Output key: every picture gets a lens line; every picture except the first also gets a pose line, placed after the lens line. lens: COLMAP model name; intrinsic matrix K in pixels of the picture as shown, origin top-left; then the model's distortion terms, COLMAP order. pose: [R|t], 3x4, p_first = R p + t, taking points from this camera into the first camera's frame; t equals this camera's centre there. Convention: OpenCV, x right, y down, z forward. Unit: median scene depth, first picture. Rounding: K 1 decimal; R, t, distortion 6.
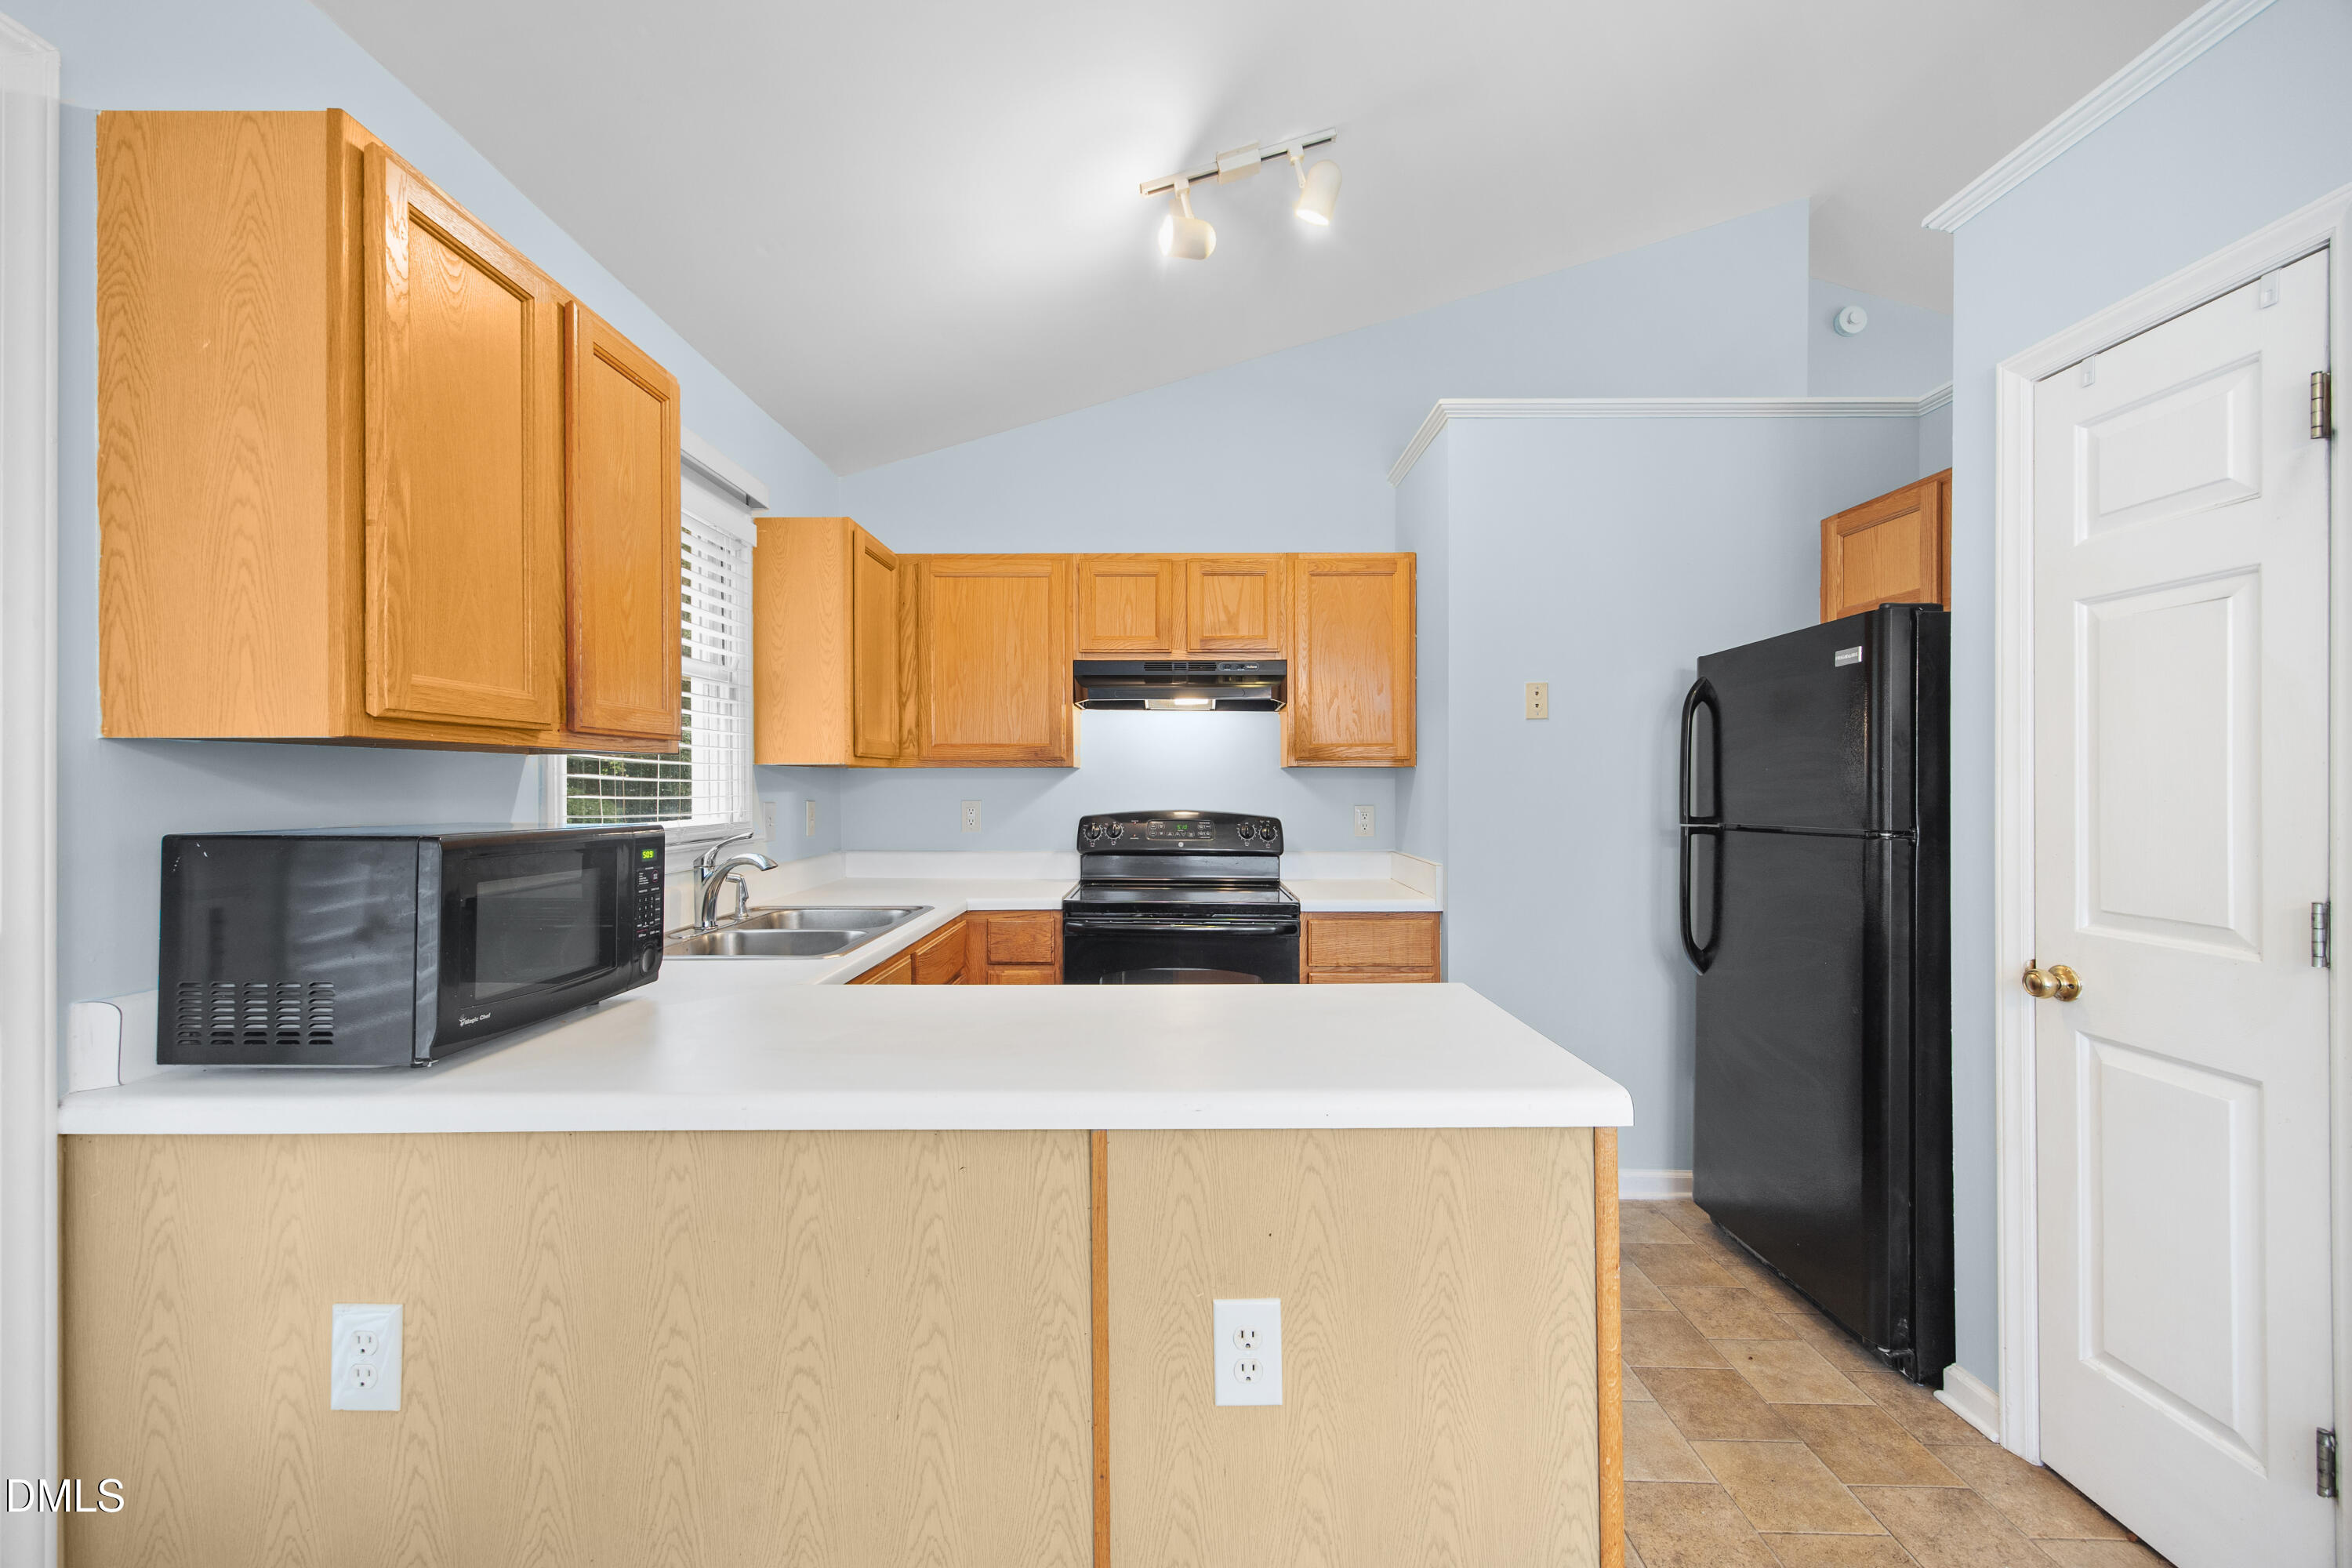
lens RADIAL K [[944.5, 0, 1176.4], [0, 944.5, 786.5], [0, 0, 1]] dist [0.007017, -0.000559]
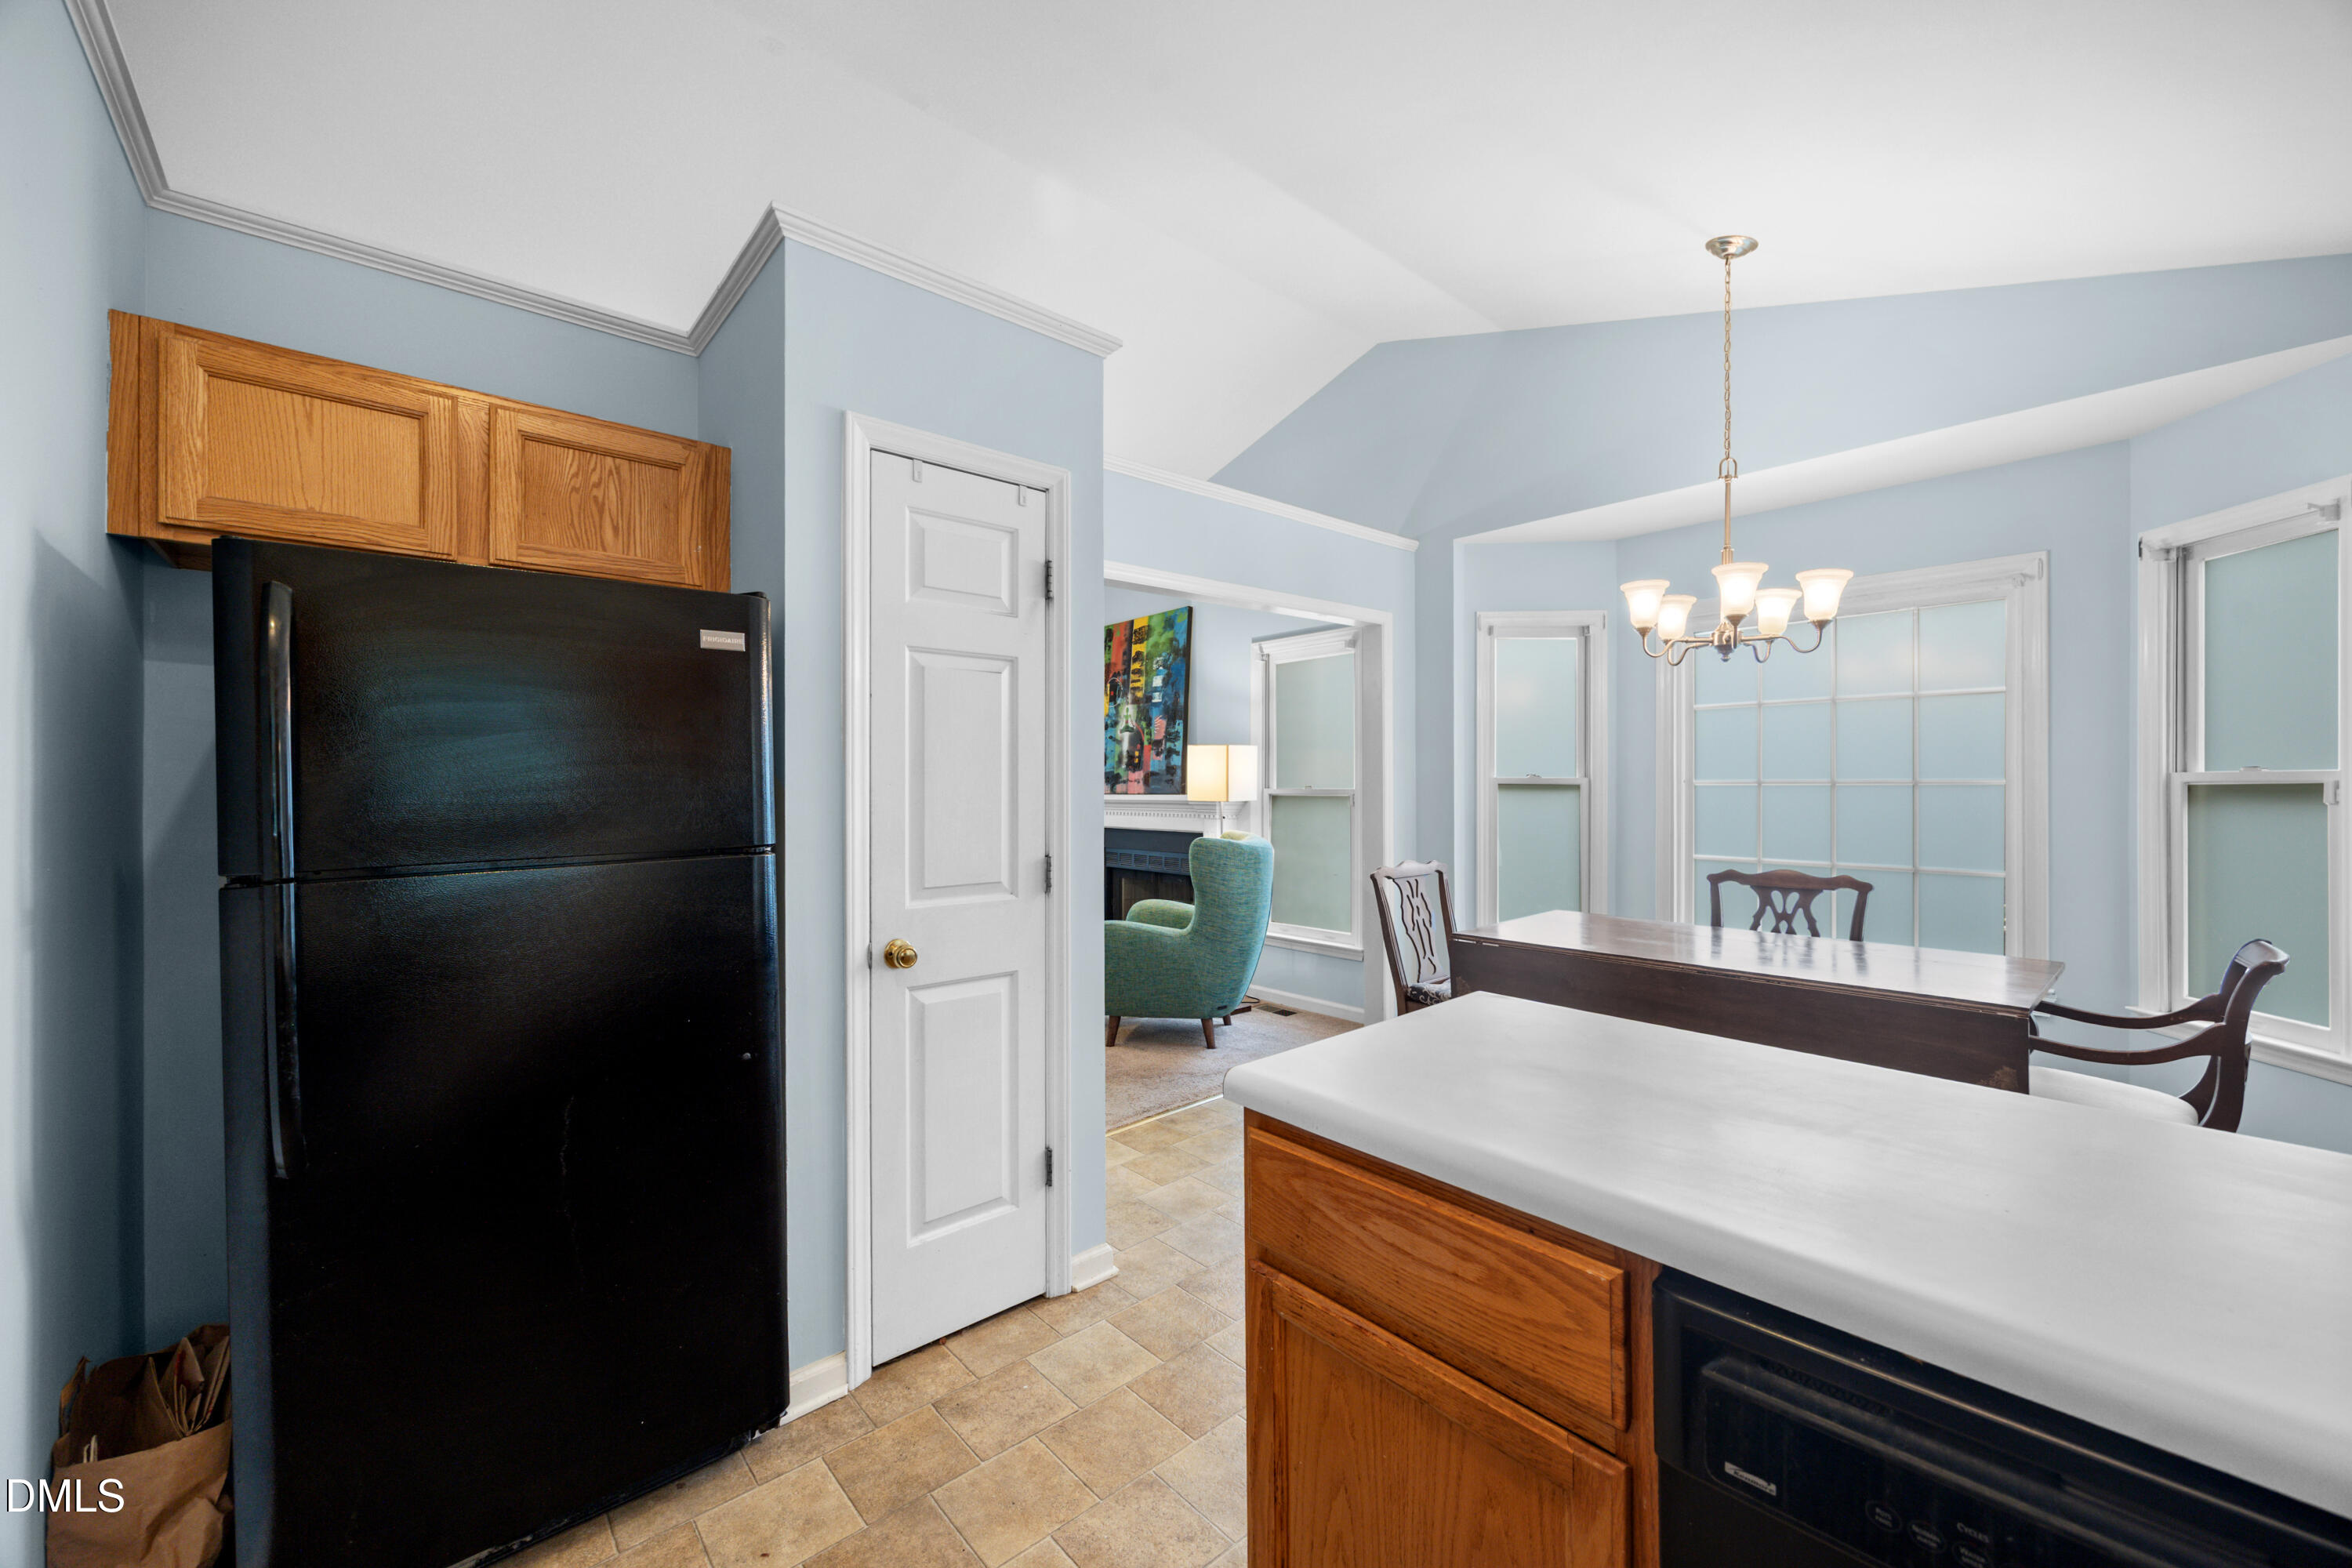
lens RADIAL K [[908.1, 0, 1181.8], [0, 908.1, 787.2], [0, 0, 1]] dist [-0.001858, 0.000058]
pose [[-0.660008, 0.001089, 0.751258, -0.138922], [0.006320, 0.999972, 0.004103, -0.007724], [-0.751232, 0.007456, -0.659996, 1.085539]]
